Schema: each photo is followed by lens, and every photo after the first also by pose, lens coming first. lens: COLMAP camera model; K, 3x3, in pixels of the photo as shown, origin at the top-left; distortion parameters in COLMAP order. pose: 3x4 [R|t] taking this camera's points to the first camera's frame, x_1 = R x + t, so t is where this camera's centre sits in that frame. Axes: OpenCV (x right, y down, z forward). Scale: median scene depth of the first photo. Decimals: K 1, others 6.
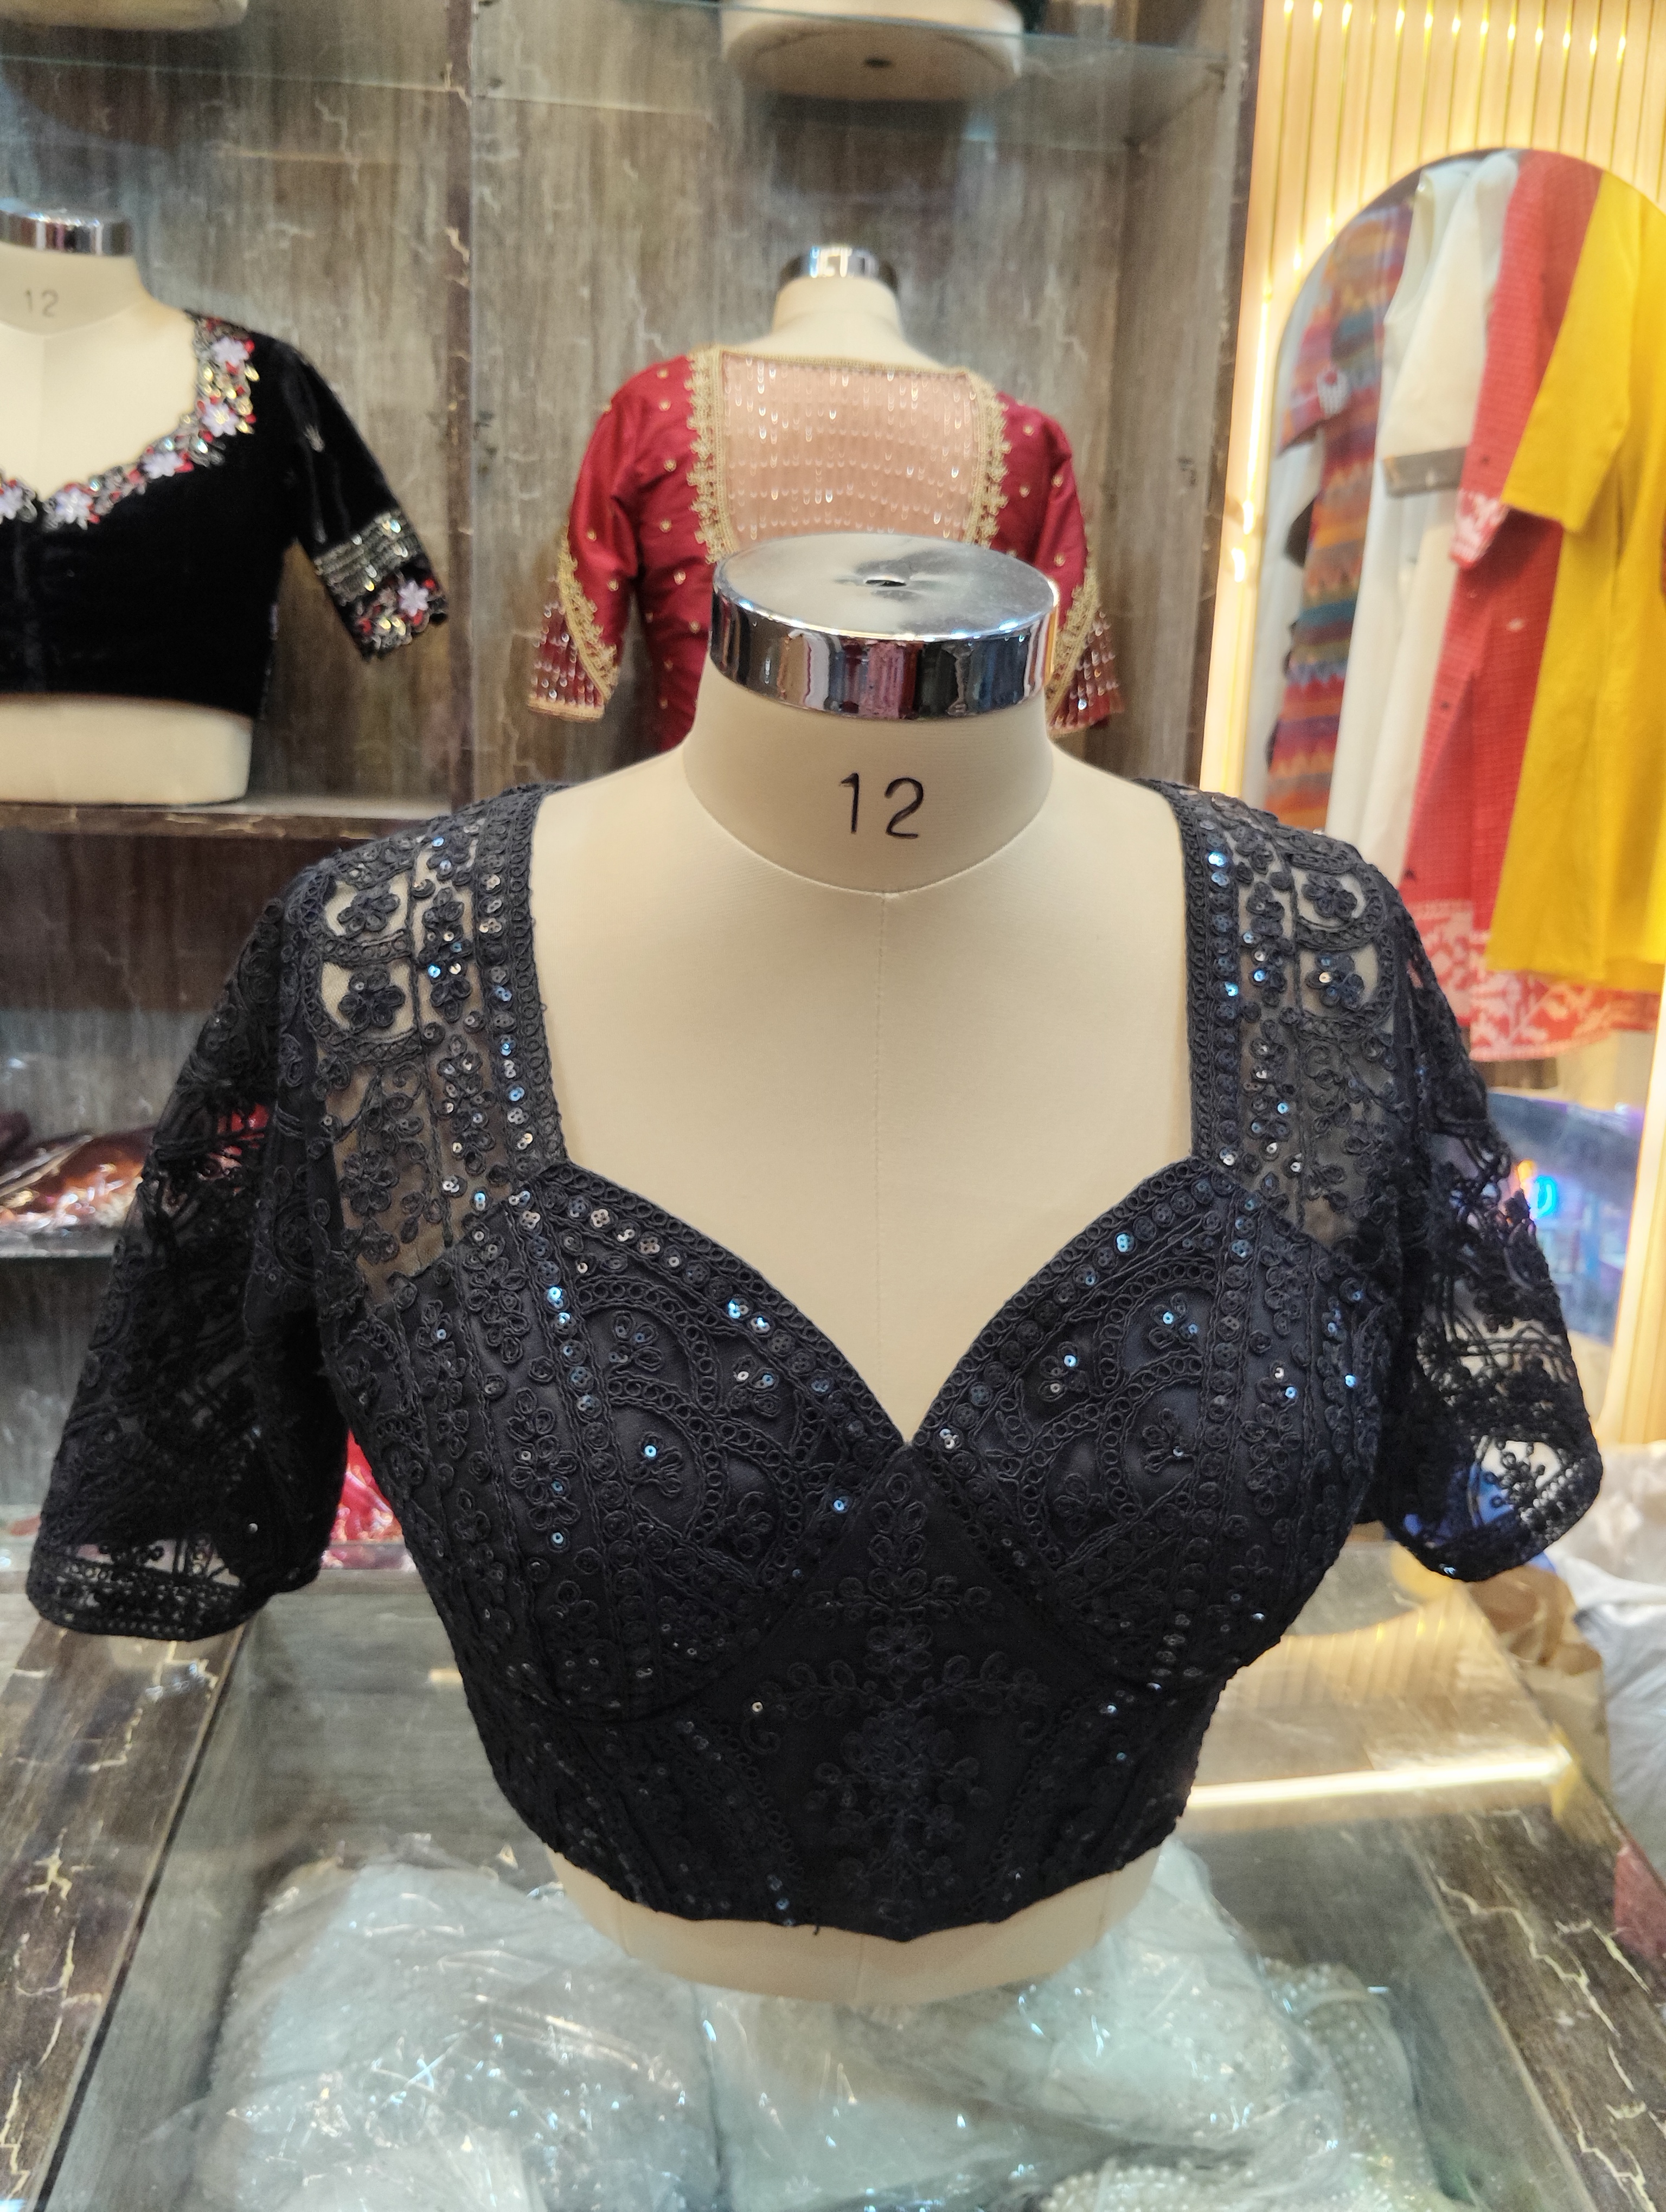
lens RADIAL K [[1828.0, 0, 849.1], [0, 1828.0, 1112.2], [0, 0, 1]] dist [0.021106, -0.108878]
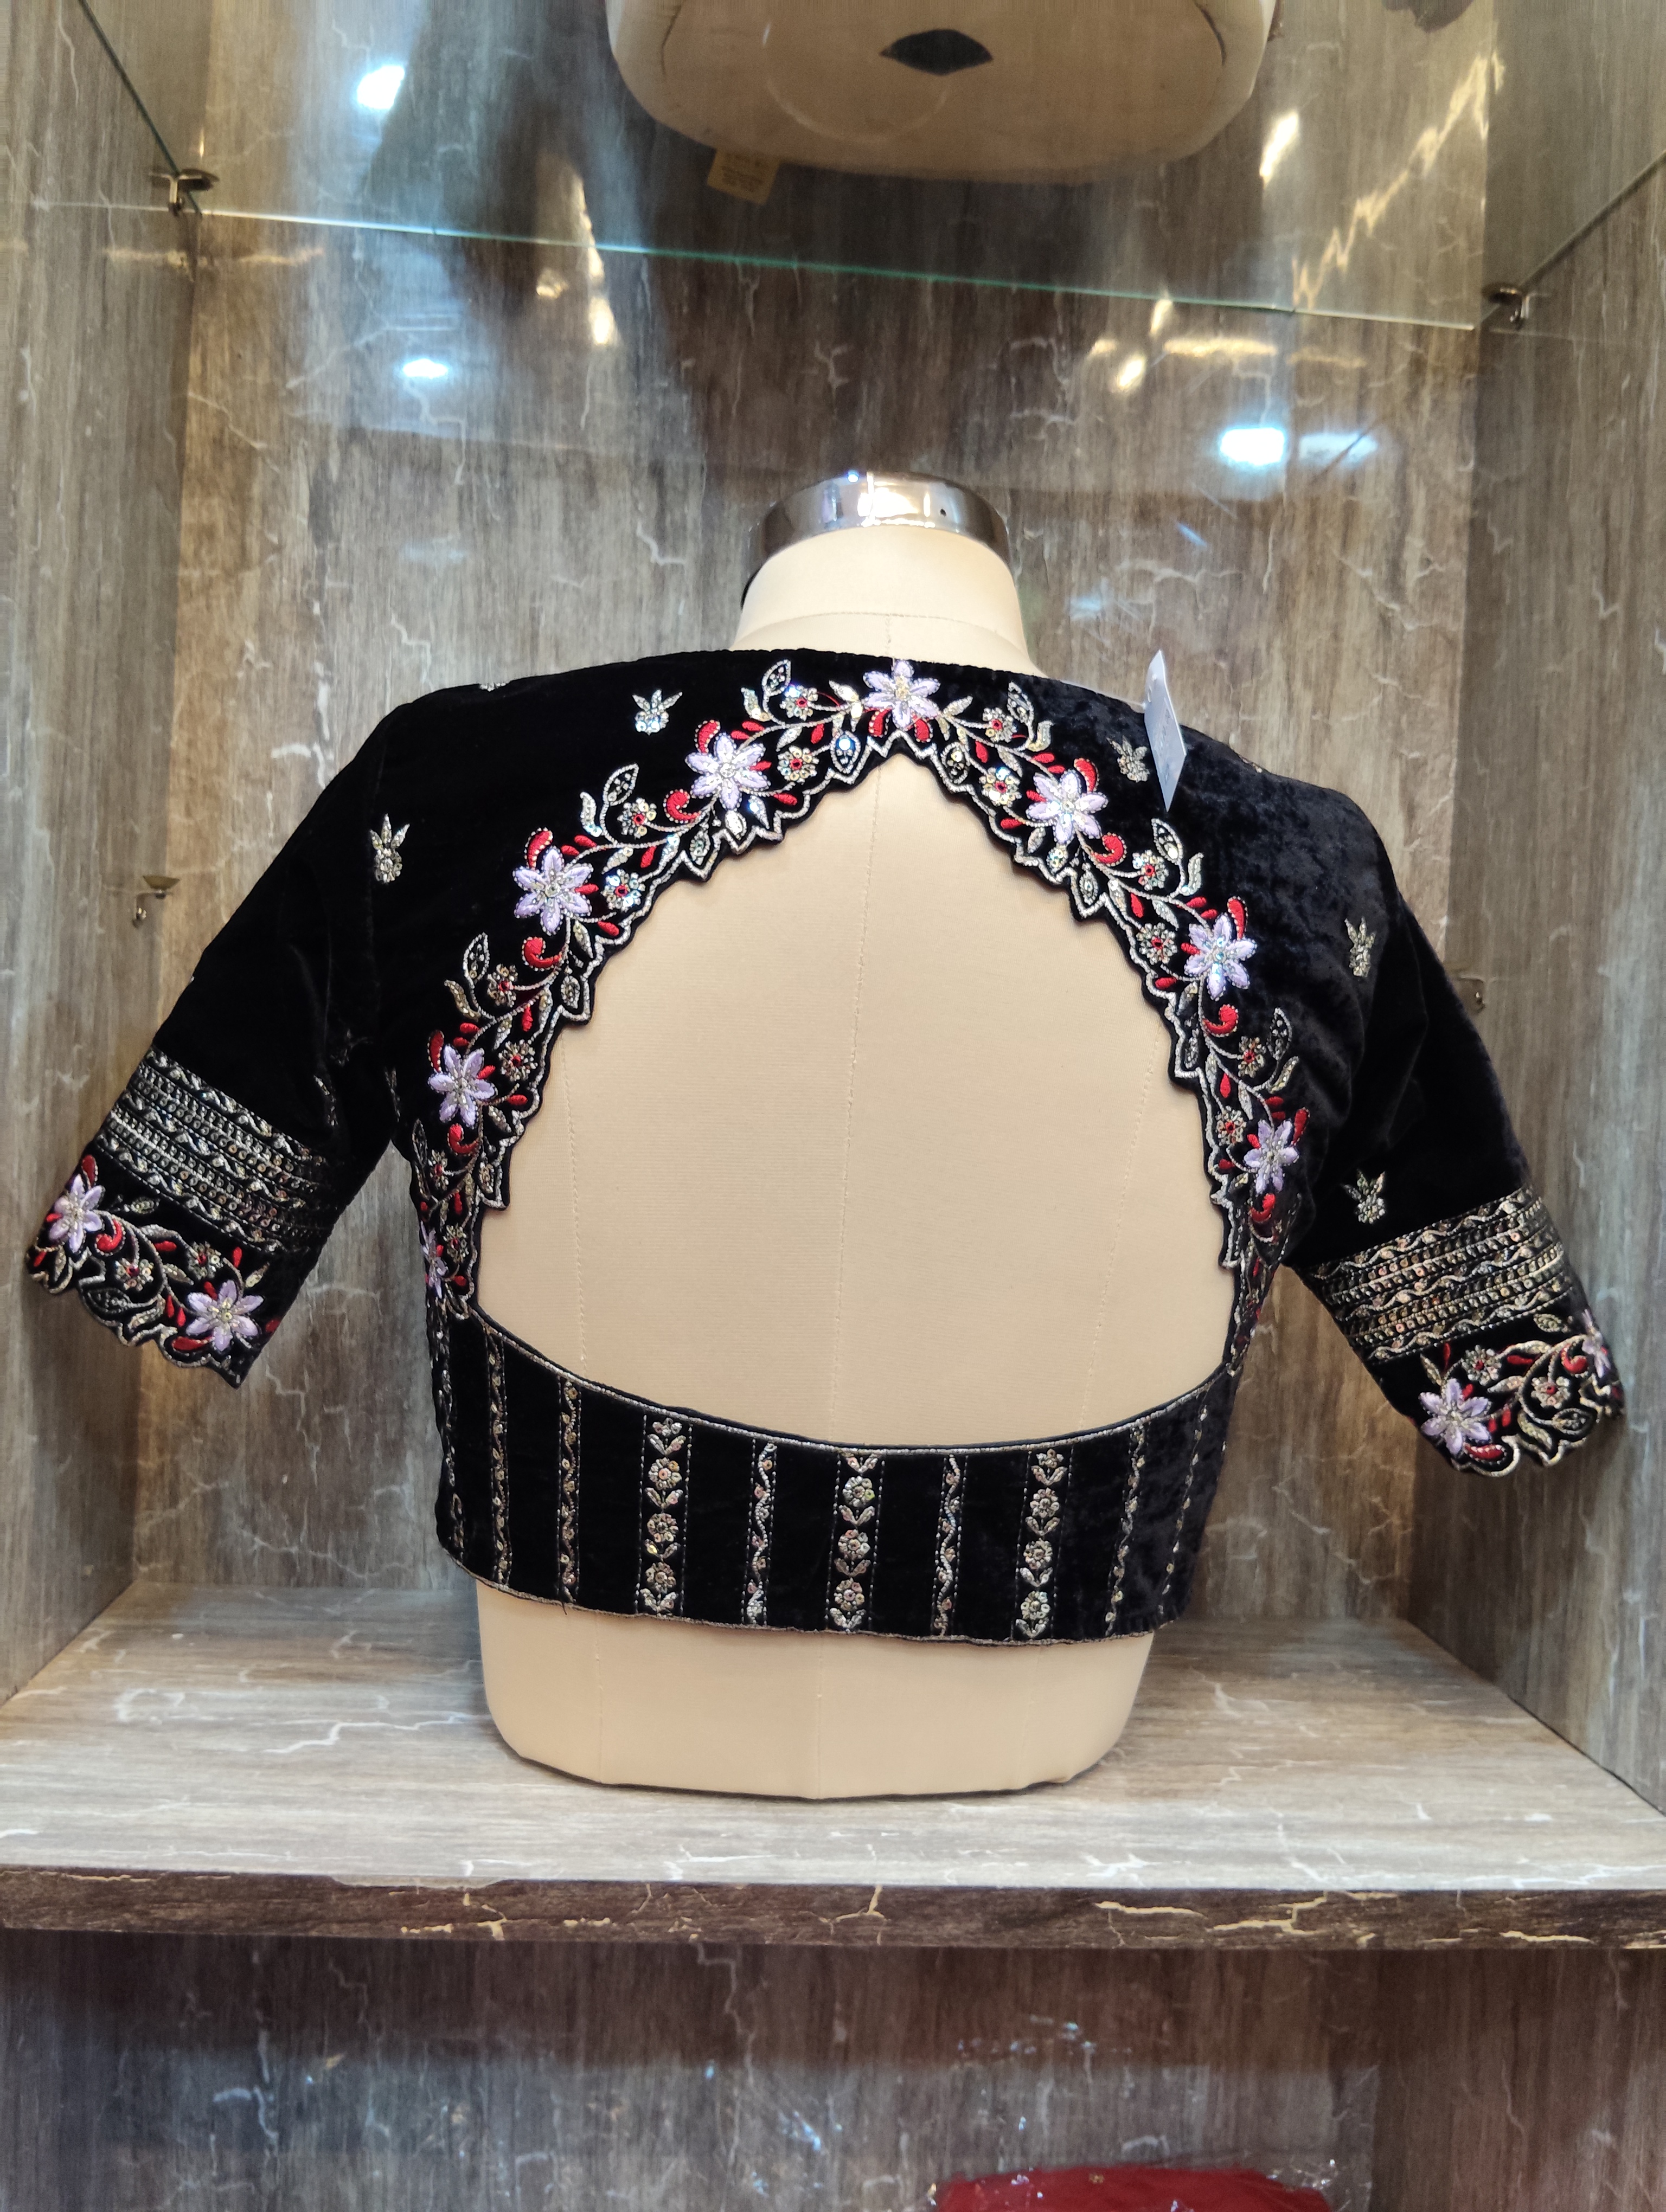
lens RADIAL K [[1828.0, 0, 833.5], [0, 1828.0, 1102.3], [0, 0, 1]] dist [0.021106, -0.108878]
pose [[0.996559, 0.010830, -0.082176, -0.380101], [-0.028766, 0.974994, -0.220362, -0.229599], [0.077734, 0.221967, 0.971951, 0.545272]]
